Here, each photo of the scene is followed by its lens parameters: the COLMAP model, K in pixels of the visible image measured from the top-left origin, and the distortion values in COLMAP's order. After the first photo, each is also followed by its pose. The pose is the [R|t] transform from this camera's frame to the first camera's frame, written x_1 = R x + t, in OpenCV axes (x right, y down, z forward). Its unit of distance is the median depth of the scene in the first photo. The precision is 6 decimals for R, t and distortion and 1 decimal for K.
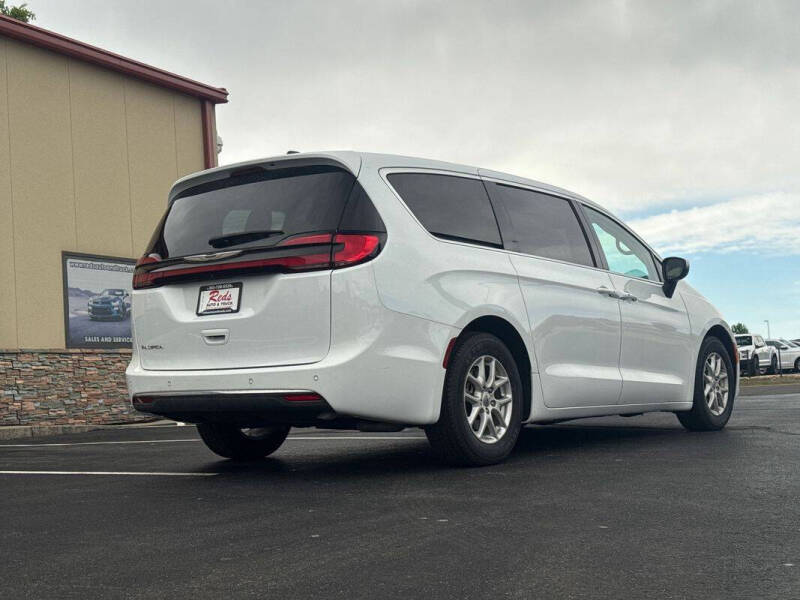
lens RADIAL K [[1097.6, 0, 400.0], [0, 1097.6, 300.0], [0, 0, 1]] dist [0.100482, -0.087233]
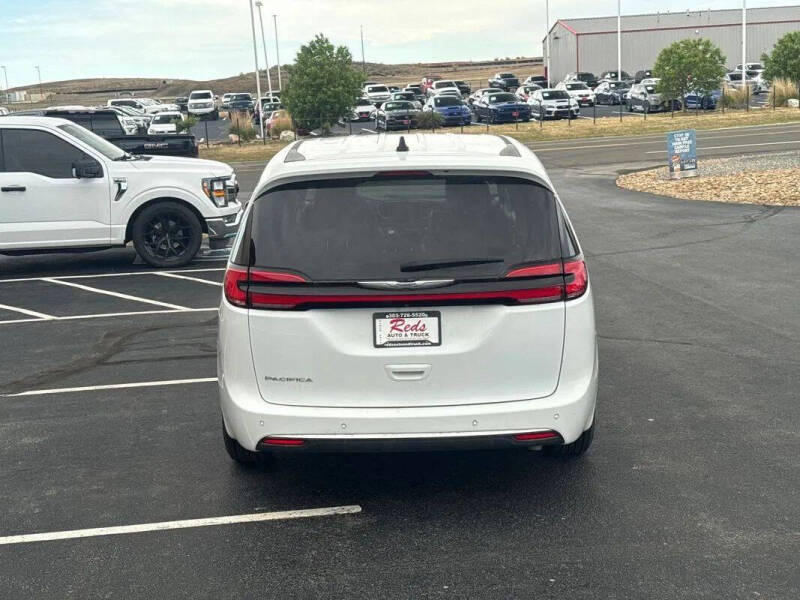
lens RADIAL K [[1097.6, 0, 400.0], [0, 1097.6, 300.0], [0, 0, 1]] dist [0.100482, -0.087233]
pose [[0.797982, -0.101181, 0.594128, -0.650073], [-0.033478, 0.976843, 0.211322, -0.197582], [-0.601751, -0.188521, 0.776116, 0.305761]]
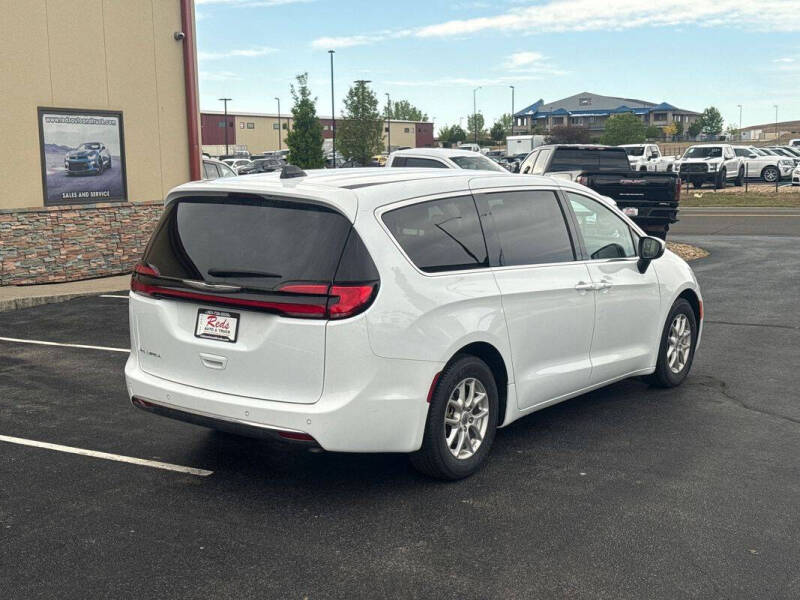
lens RADIAL K [[1097.6, 0, 400.0], [0, 1097.6, 300.0], [0, 0, 1]] dist [0.100482, -0.087233]
pose [[0.998606, 0.040343, 0.034038, -0.025236], [-0.046444, 0.977989, 0.203424, -0.231915], [-0.025082, -0.204721, 0.978499, -0.024700]]
